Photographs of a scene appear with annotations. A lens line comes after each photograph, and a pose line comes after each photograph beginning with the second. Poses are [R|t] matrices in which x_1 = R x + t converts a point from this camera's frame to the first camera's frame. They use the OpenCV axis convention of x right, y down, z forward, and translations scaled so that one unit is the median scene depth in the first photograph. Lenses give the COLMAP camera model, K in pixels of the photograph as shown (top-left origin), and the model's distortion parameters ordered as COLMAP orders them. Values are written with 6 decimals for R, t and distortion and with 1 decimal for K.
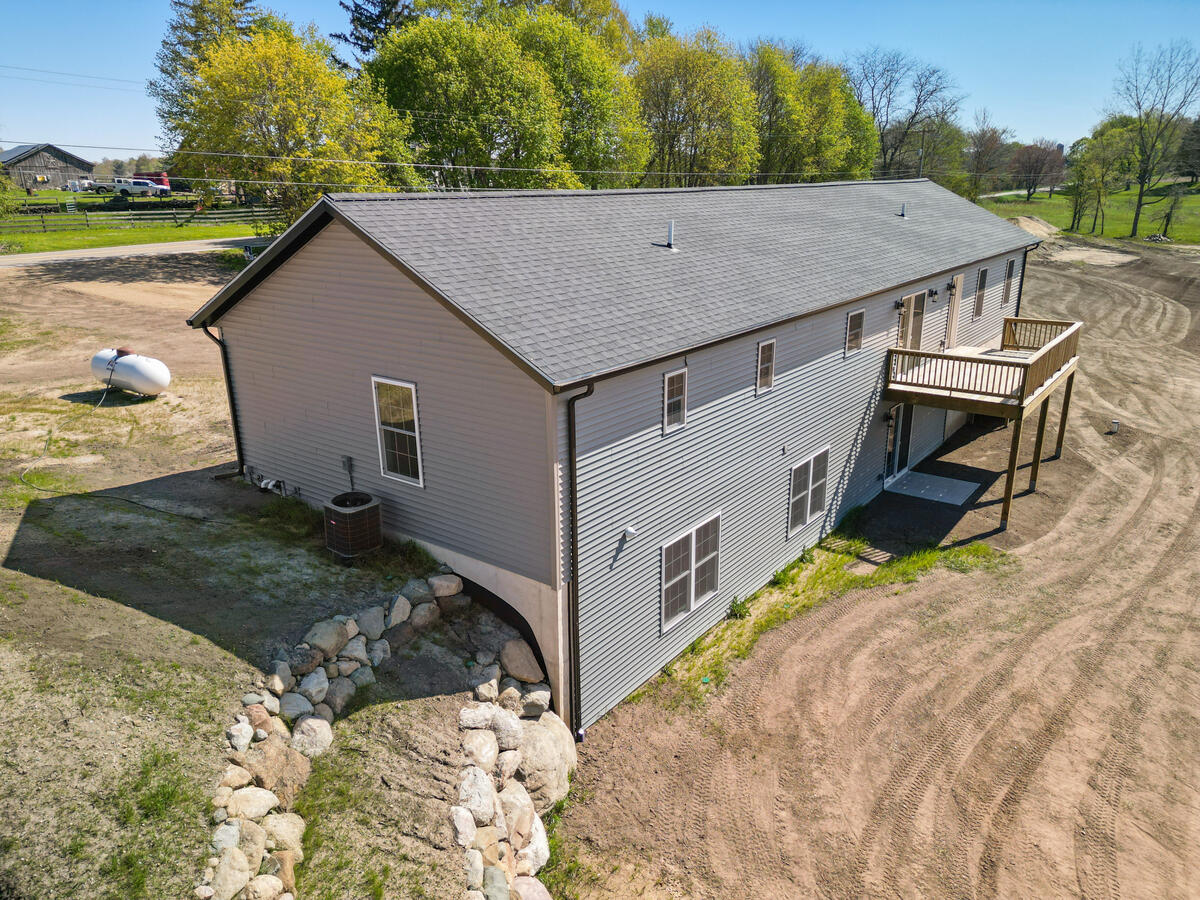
lens RADIAL K [[842.1, 0, 603.2], [0, 842.1, 447.6], [0, 0, 1]] dist [0.049105, -0.040770]
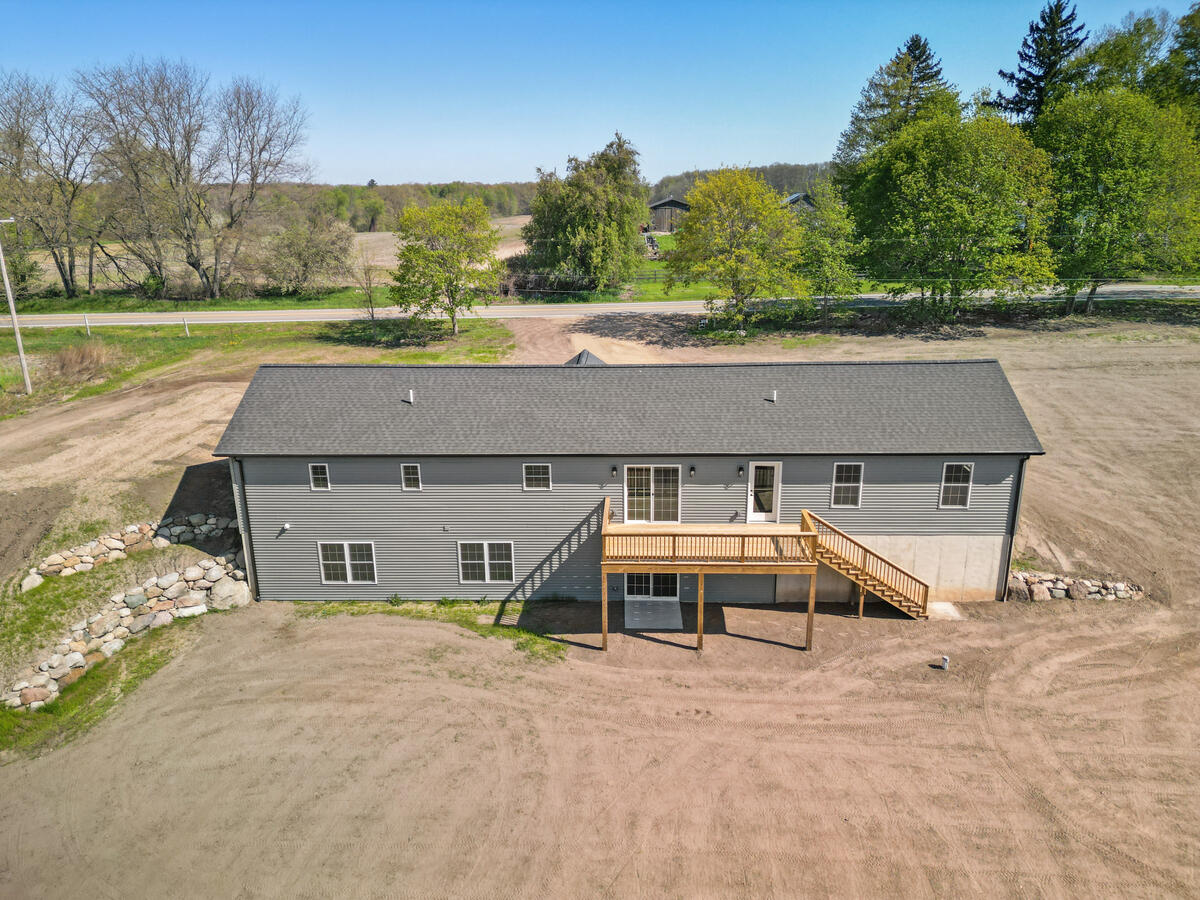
lens RADIAL K [[842.1, 0, 603.2], [0, 842.1, 447.6], [0, 0, 1]] dist [0.049105, -0.040770]
pose [[0.576876, 0.240843, -0.780518, 1.913373], [-0.241549, 0.963107, 0.118657, -0.492550], [0.780300, 0.120083, 0.613769, 0.198263]]
